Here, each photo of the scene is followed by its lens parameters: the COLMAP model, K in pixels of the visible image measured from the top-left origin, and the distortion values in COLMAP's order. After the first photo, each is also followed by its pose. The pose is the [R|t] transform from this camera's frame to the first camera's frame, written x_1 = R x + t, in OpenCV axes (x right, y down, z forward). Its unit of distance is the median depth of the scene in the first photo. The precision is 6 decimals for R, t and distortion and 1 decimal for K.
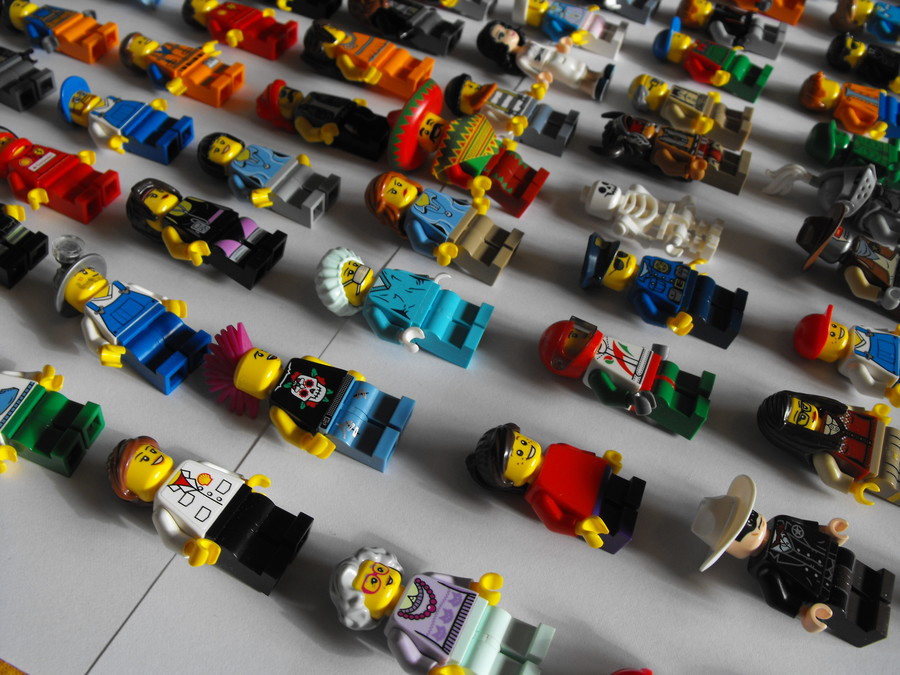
lens RADIAL K [[870.6, 0, 427.6], [0, 870.6, 359.2], [0, 0, 1]] dist [-0.224504, 0.200305]
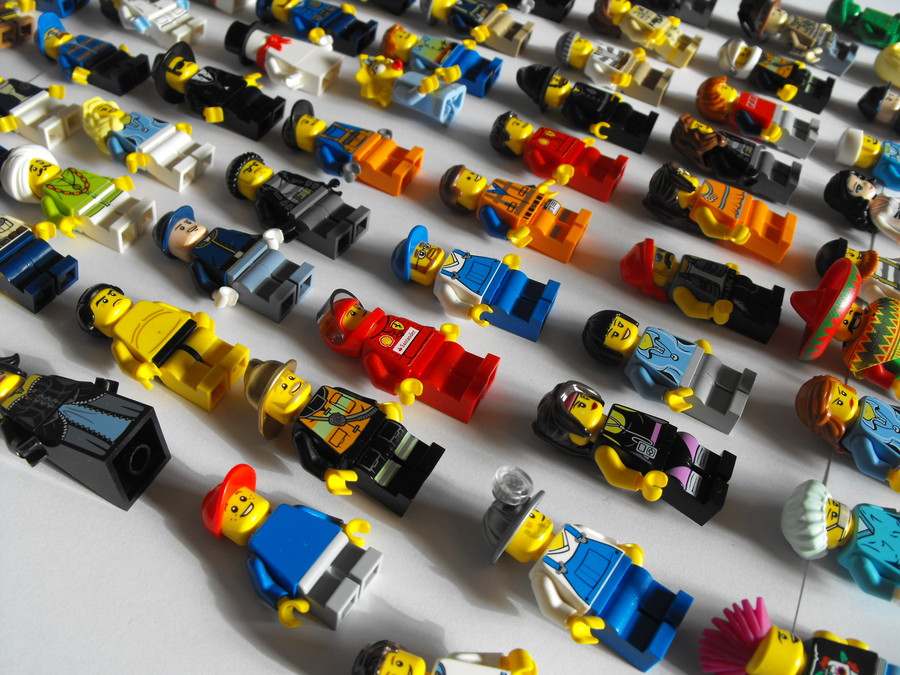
lens RADIAL K [[877.4, 0, 450.4], [0, 877.4, 375.4], [0, 0, 1]] dist [-0.242871, 0.245698]
pose [[0.999508, 0.028334, -0.013455, -0.393066], [-0.028763, 0.999047, -0.032840, -0.170236], [0.012511, 0.033211, 0.999370, 0.136867]]
